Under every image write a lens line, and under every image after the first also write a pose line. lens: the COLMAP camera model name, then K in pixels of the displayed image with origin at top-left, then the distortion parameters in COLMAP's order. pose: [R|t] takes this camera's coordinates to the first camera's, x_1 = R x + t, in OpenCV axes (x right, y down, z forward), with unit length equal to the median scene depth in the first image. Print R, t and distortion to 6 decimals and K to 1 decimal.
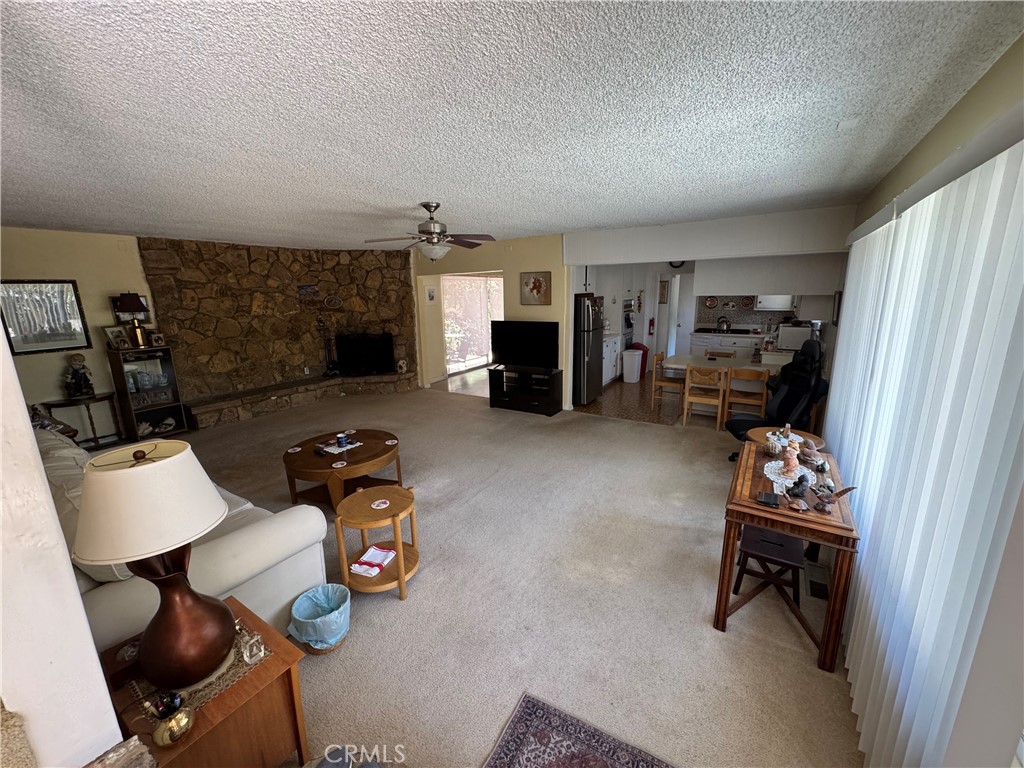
lens RADIAL K [[407.0, 0, 513.6], [0, 407.0, 384.1], [0, 0, 1]] dist [-0.003595, 0.000450]
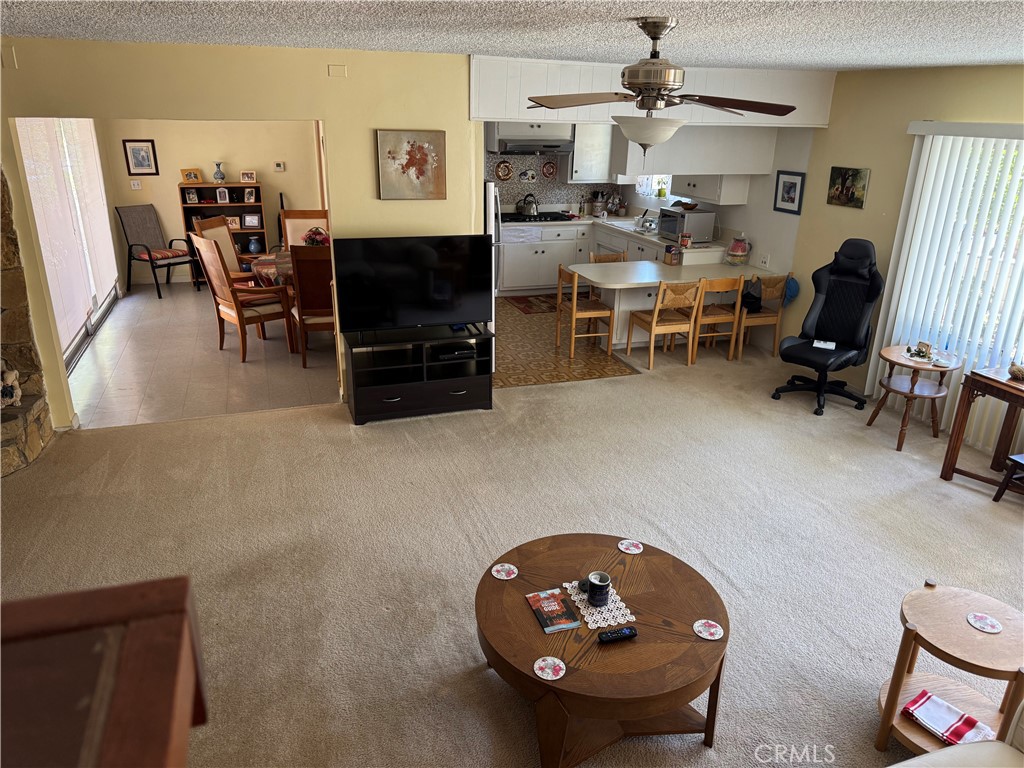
lens RADIAL K [[717.2, 0, 509.8], [0, 717.2, 388.7], [0, 0, 1]] dist [0.060476, -0.072215]
pose [[0.624360, -0.249591, 0.740188, -0.585203], [0.143515, 0.968101, 0.205387, -0.137451], [-0.767840, -0.022007, 0.640264, 0.354036]]
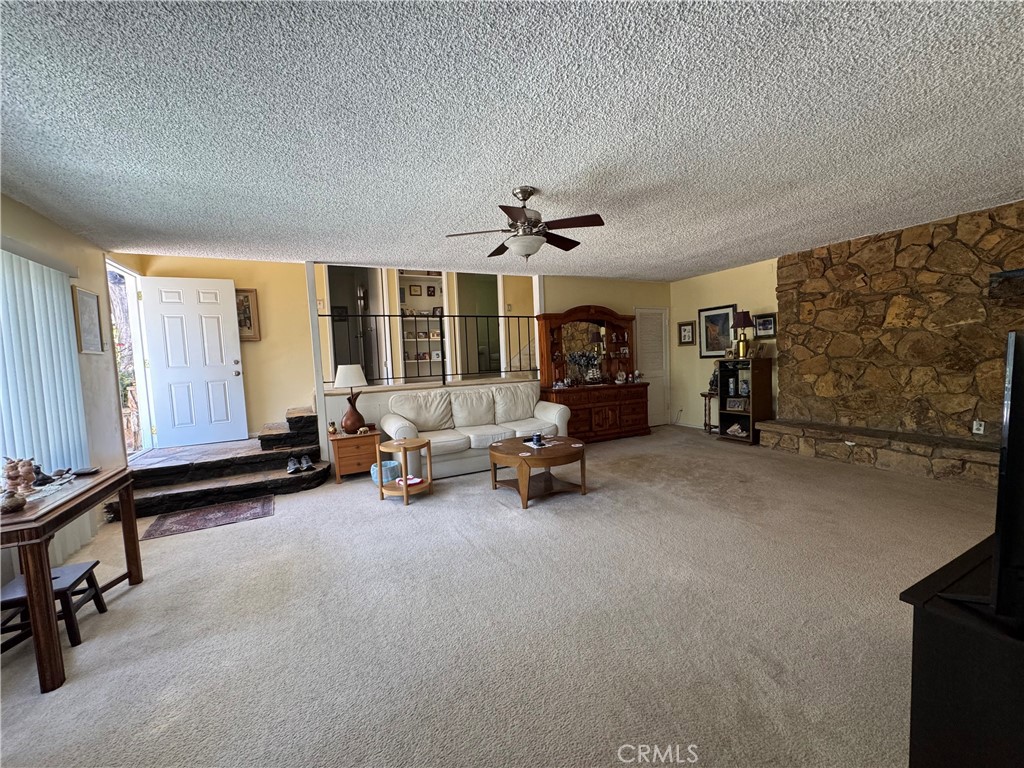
lens RADIAL K [[407.0, 0, 510.7], [0, 407.0, 381.1], [0, 0, 1]] dist [-0.003595, 0.000450]
pose [[-0.514560, 0.087466, -0.852982, 0.327488], [-0.143708, 0.971916, 0.186353, -0.125132], [0.845326, 0.218470, -0.487539, 0.860685]]
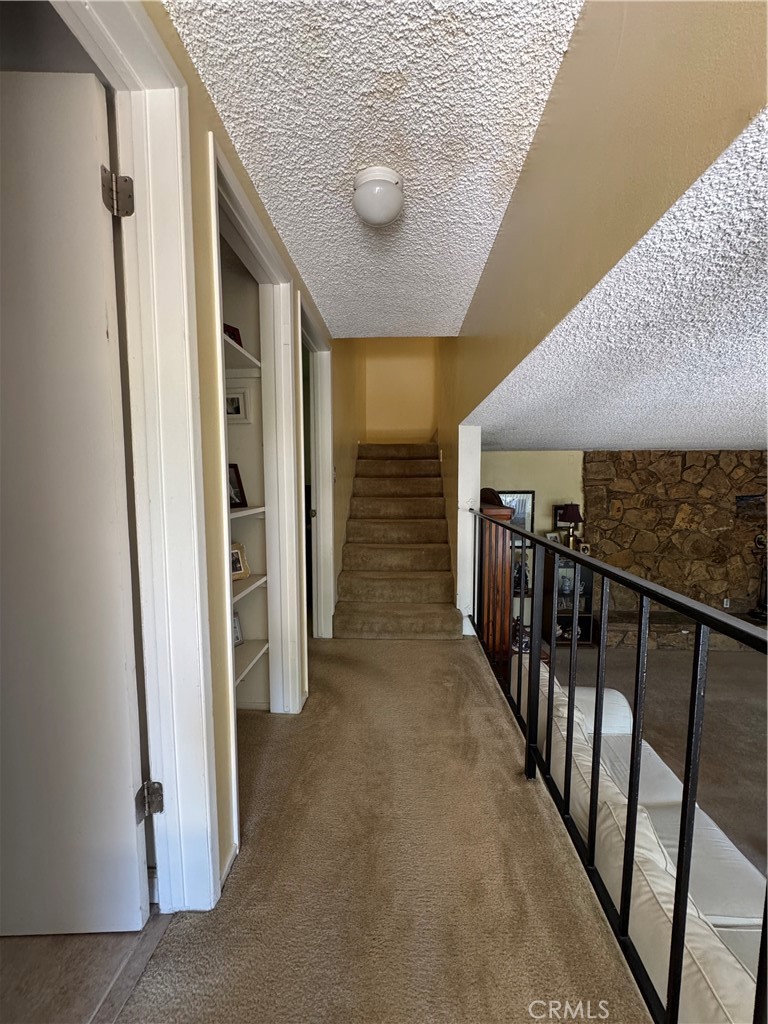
lens RADIAL K [[407.0, 0, 388.2], [0, 407.0, 512.9], [0, 0, 1]] dist [-0.003595, 0.000450]
pose [[0.500948, 0.086433, -0.861151, -0.216844], [-0.197917, 0.980075, -0.016763, -0.072144], [0.842544, 0.178834, 0.508073, 0.042678]]
